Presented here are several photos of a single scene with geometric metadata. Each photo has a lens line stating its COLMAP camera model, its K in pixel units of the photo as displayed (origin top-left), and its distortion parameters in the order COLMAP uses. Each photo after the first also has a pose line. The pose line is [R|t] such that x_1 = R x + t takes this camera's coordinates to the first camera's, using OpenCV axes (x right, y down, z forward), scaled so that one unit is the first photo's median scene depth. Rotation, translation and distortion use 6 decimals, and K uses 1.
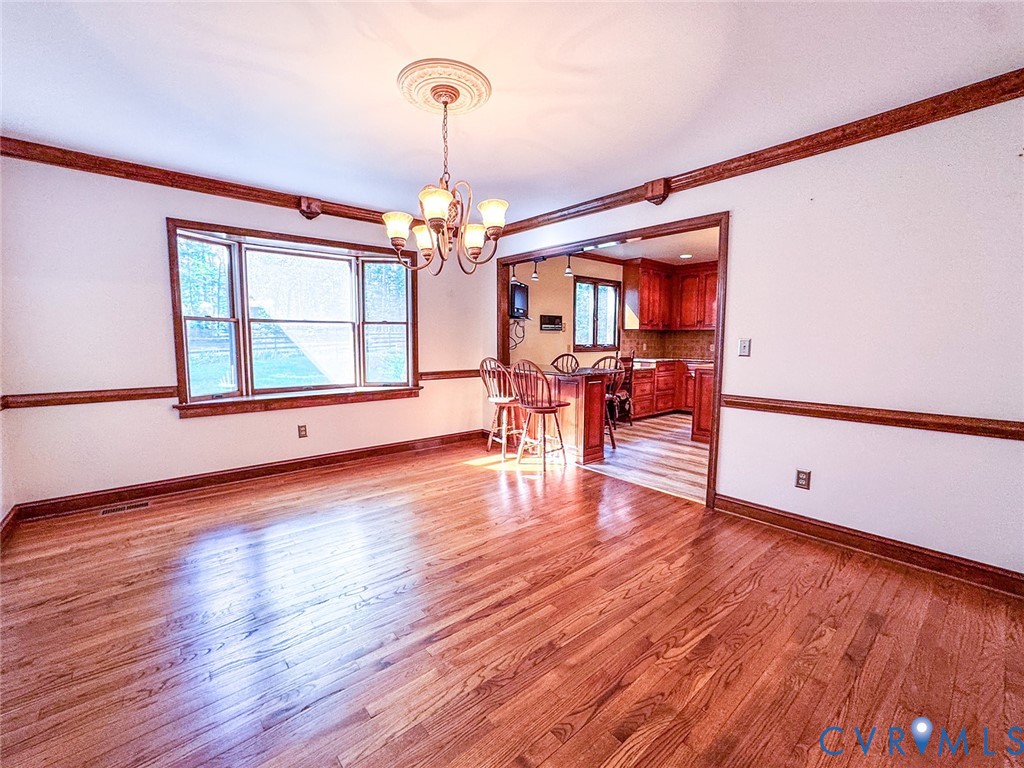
lens RADIAL K [[418.1, 0, 512.8], [0, 418.1, 370.8], [0, 0, 1]] dist [-0.033560, 0.008544]
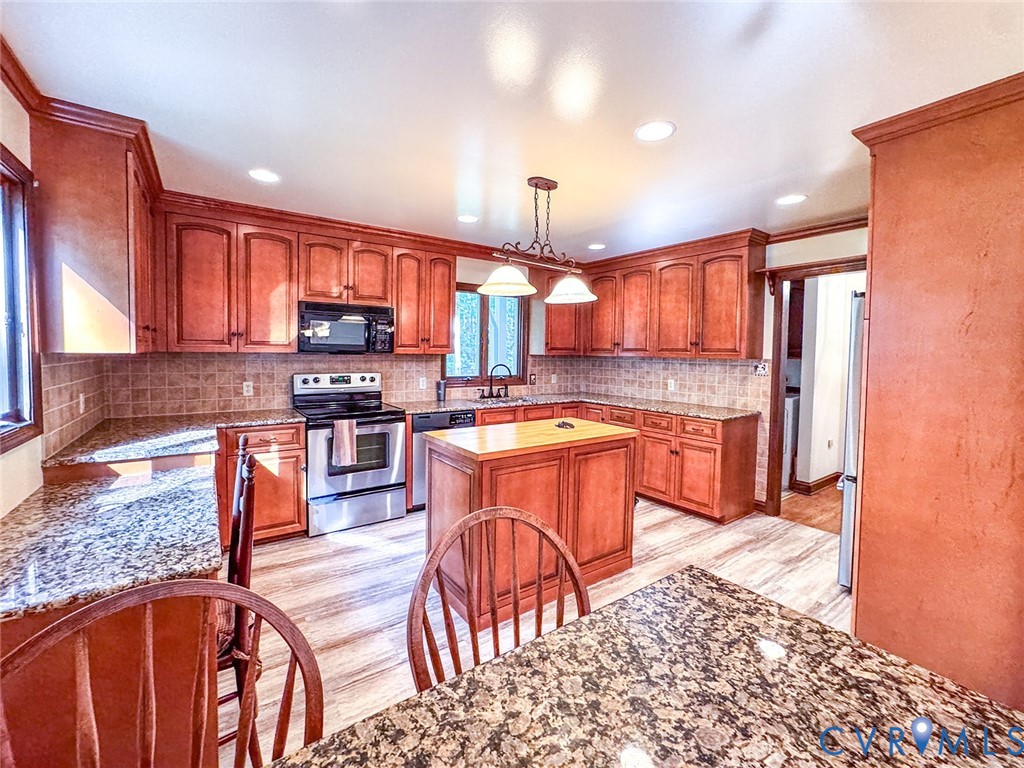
lens RADIAL K [[418.1, 0, 512.8], [0, 418.1, 370.8], [0, 0, 1]] dist [-0.033560, 0.008544]
pose [[0.093775, -0.050070, 0.994334, 0.027418], [0.070637, 0.996552, 0.043520, -0.079926], [-0.993084, 0.066155, 0.096989, 0.686481]]
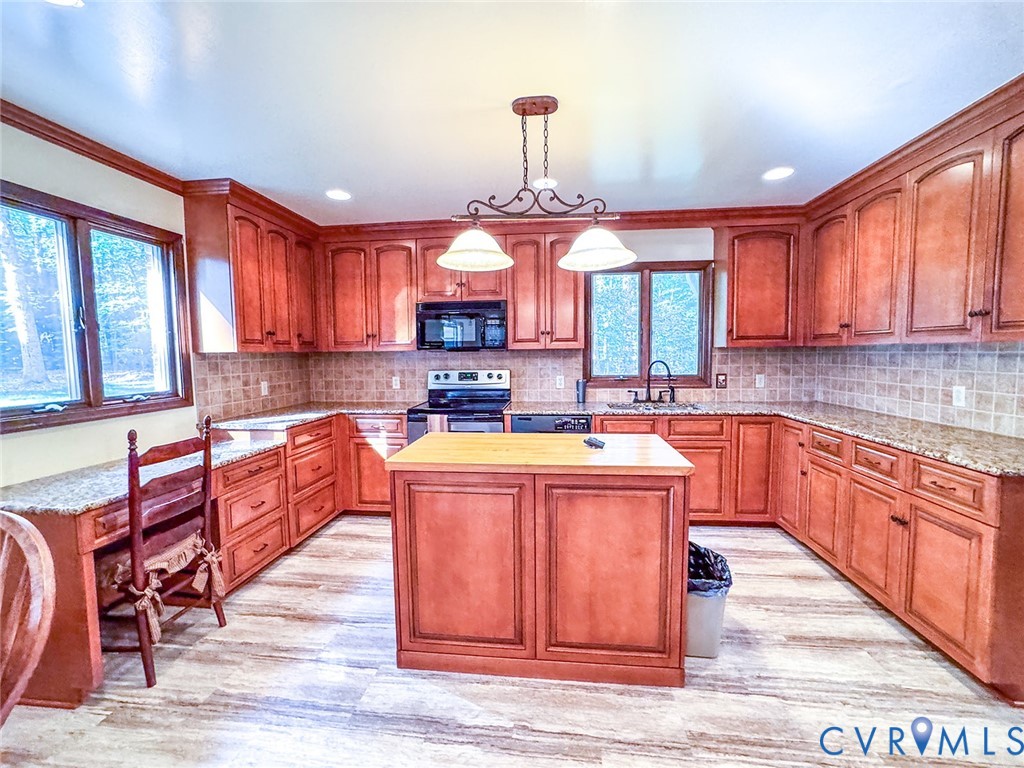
lens RADIAL K [[425.8, 0, 512.0], [0, 425.8, 384.0], [0, 0, 1]] dist [-0.024732, 0.008826]
pose [[0.714838, -0.067404, 0.696034, 0.200833], [0.075410, 0.996970, 0.019099, -0.055117], [-0.695212, 0.038836, 0.717755, 0.500712]]
